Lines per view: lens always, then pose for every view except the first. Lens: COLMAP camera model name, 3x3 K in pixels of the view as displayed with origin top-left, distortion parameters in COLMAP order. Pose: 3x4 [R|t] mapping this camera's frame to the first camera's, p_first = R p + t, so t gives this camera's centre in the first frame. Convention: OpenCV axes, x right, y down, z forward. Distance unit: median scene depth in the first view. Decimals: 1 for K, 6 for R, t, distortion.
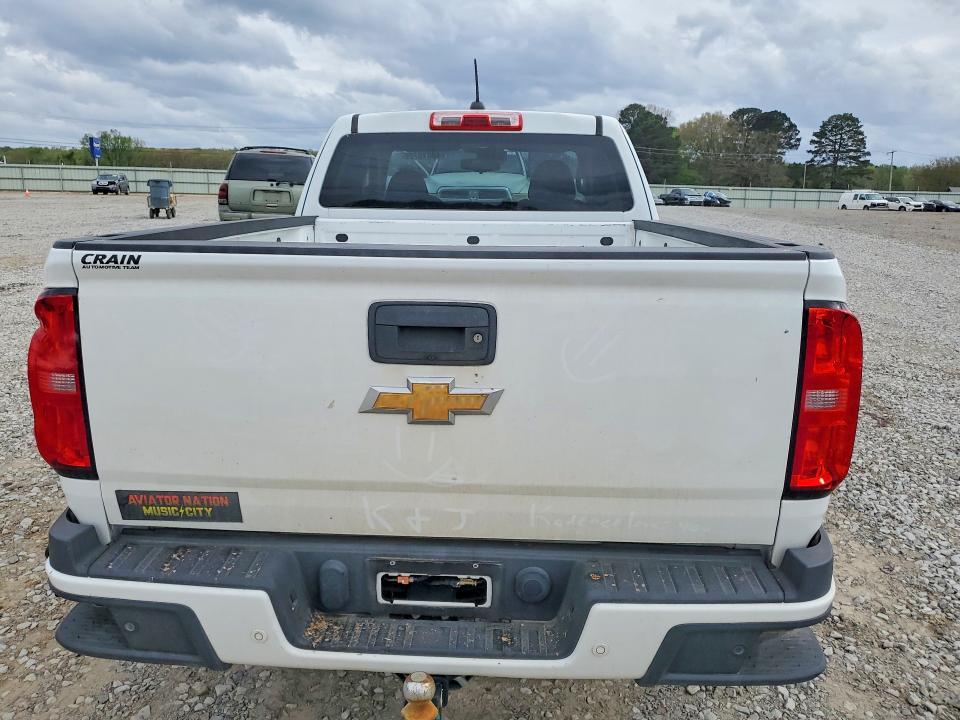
lens RADIAL K [[762.2, 0, 460.3], [0, 762.2, 363.0], [0, 0, 1]] dist [0.004407, 0.053949]
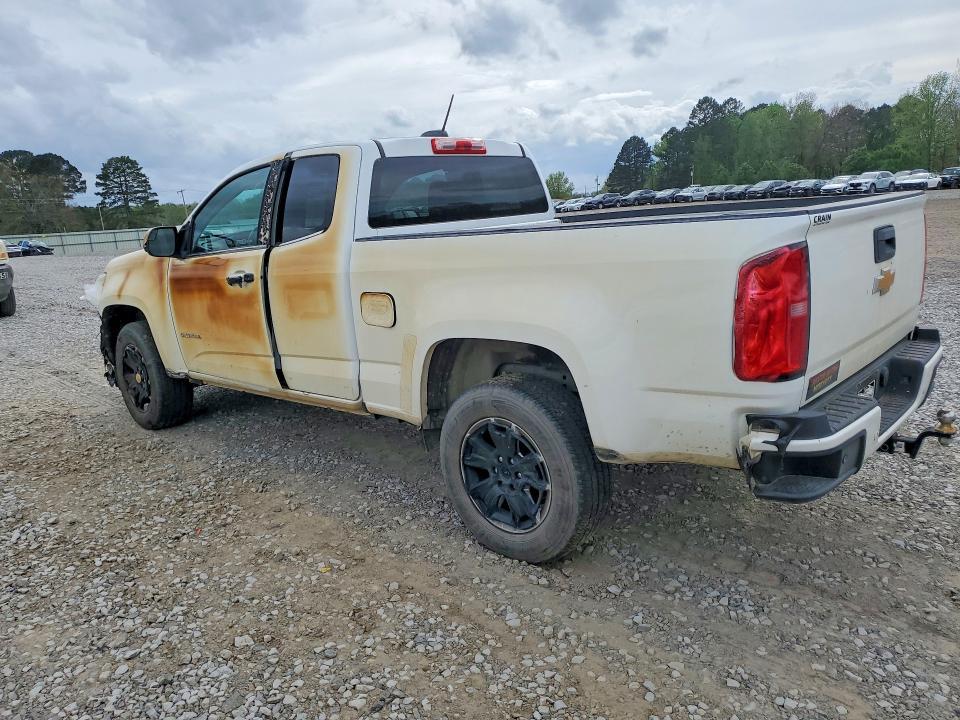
lens RADIAL K [[767.7, 0, 480.0], [0, 767.7, 360.0], [0, 0, 1]] dist [0.099883, -0.160023]
pose [[0.601575, -0.212475, 0.770040, -0.070191], [0.258915, 0.963800, 0.063667, -0.004507], [-0.755692, 0.161074, 0.634810, 0.018717]]
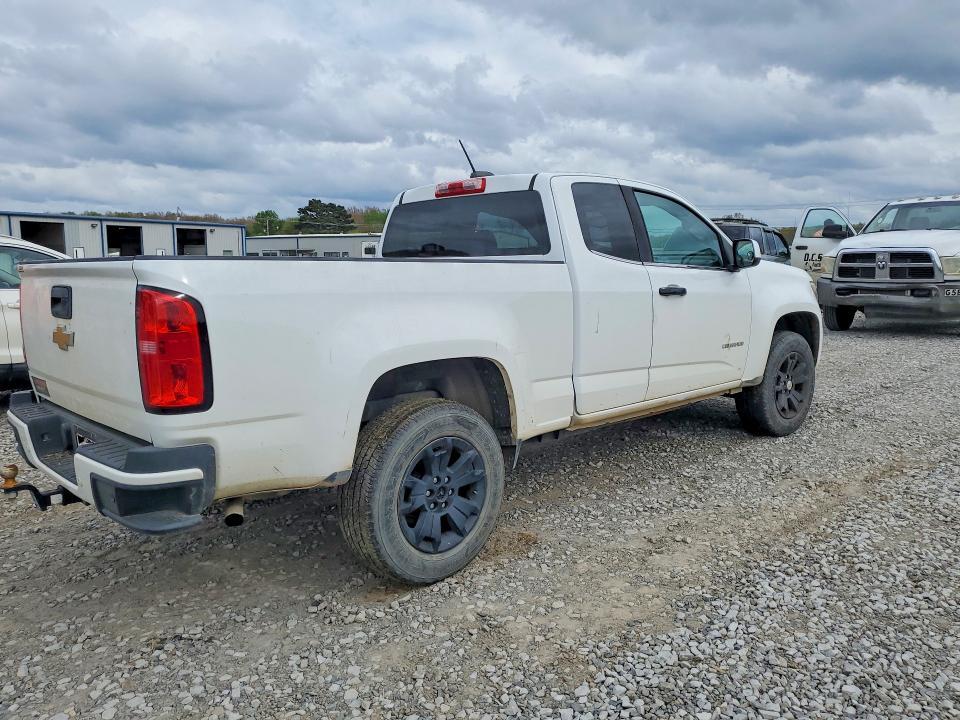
lens RADIAL K [[762.2, 0, 460.3], [0, 762.2, 363.0], [0, 0, 1]] dist [0.004407, 0.053949]
pose [[0.729941, 0.073943, -0.679498, 0.064875], [-0.141561, 0.988931, -0.044454, 0.001917], [0.668690, 0.128639, 0.732329, 0.008180]]
